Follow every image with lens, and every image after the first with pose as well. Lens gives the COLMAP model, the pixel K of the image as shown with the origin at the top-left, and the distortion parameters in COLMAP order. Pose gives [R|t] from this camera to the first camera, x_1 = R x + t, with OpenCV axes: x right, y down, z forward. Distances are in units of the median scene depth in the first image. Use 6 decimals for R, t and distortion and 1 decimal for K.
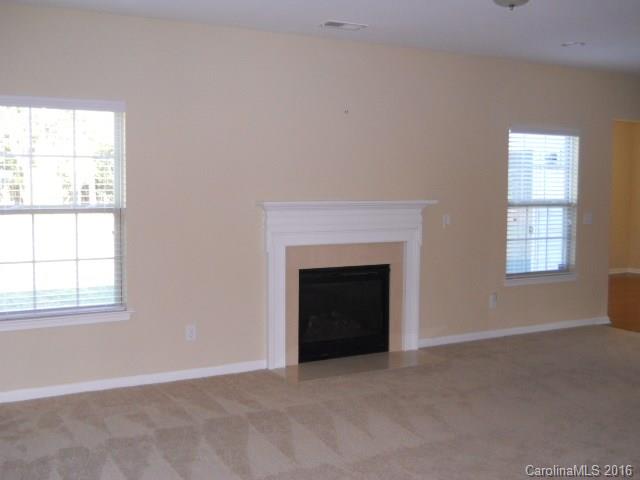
lens RADIAL K [[692.6, 0, 320.0], [0, 692.6, 220.1], [0, 0, 1]] dist [0.006115, 0.010565]
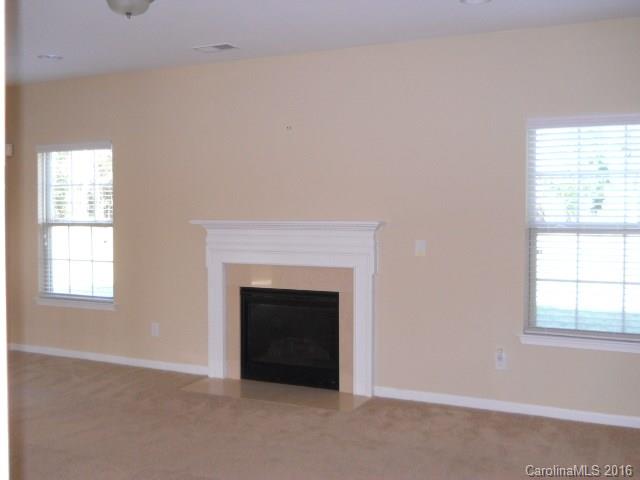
lens RADIAL K [[708.7, 0, 320.1], [0, 708.7, 226.3], [0, 0, 1]] dist [-0.017189, -0.006783]
pose [[0.587069, 0.019860, -0.809294, 0.814460], [-0.035051, 0.999385, -0.000901, -0.019136], [0.808778, 0.028896, 0.587404, 0.441701]]
